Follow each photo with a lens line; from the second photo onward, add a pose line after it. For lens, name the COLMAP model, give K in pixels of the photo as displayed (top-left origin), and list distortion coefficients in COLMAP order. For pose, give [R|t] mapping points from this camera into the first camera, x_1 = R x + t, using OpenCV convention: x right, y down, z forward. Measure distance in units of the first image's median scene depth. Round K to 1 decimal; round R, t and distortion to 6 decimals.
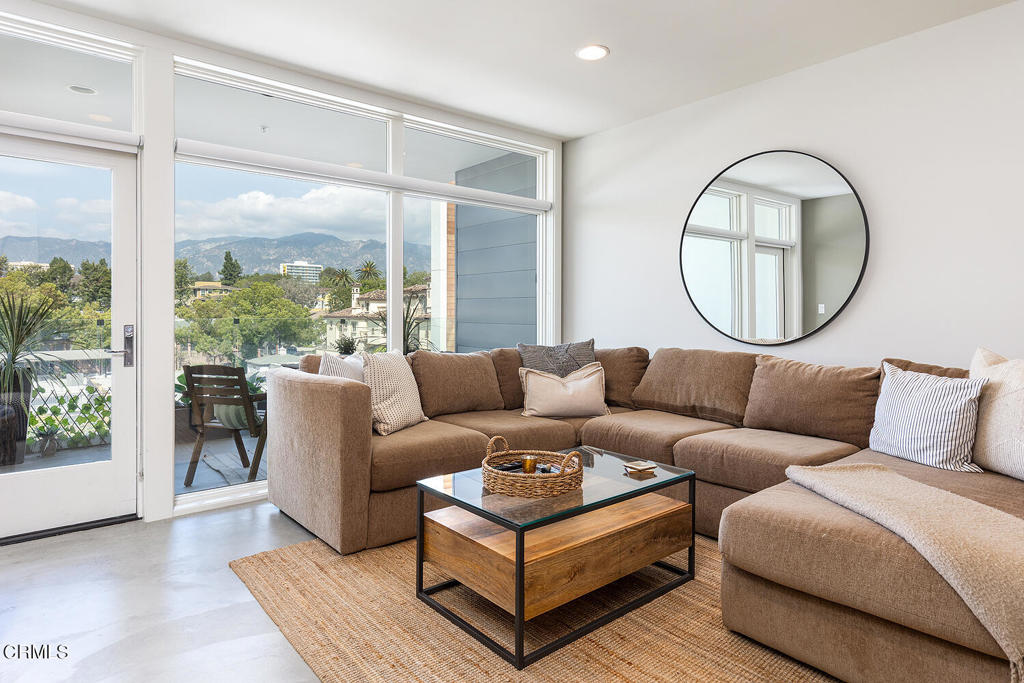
lens RADIAL K [[591.2, 0, 512.7], [0, 591.2, 309.3], [0, 0, 1]] dist [0.000556, -0.000188]
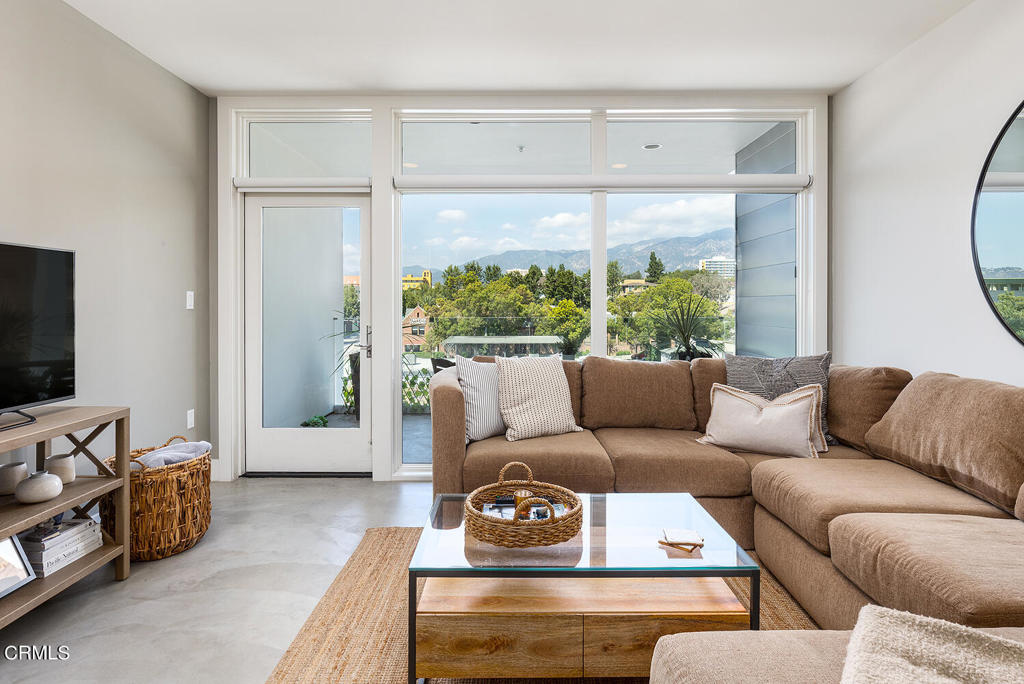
lens RADIAL K [[567.5, 0, 515.0], [0, 567.5, 304.0], [0, 0, 1]] dist [0.003949, 0.000282]
pose [[0.763656, -0.004785, -0.645606, 0.259088], [0.006229, 0.999981, -0.000043, -0.012111], [0.645593, -0.003989, 0.763671, 0.168726]]
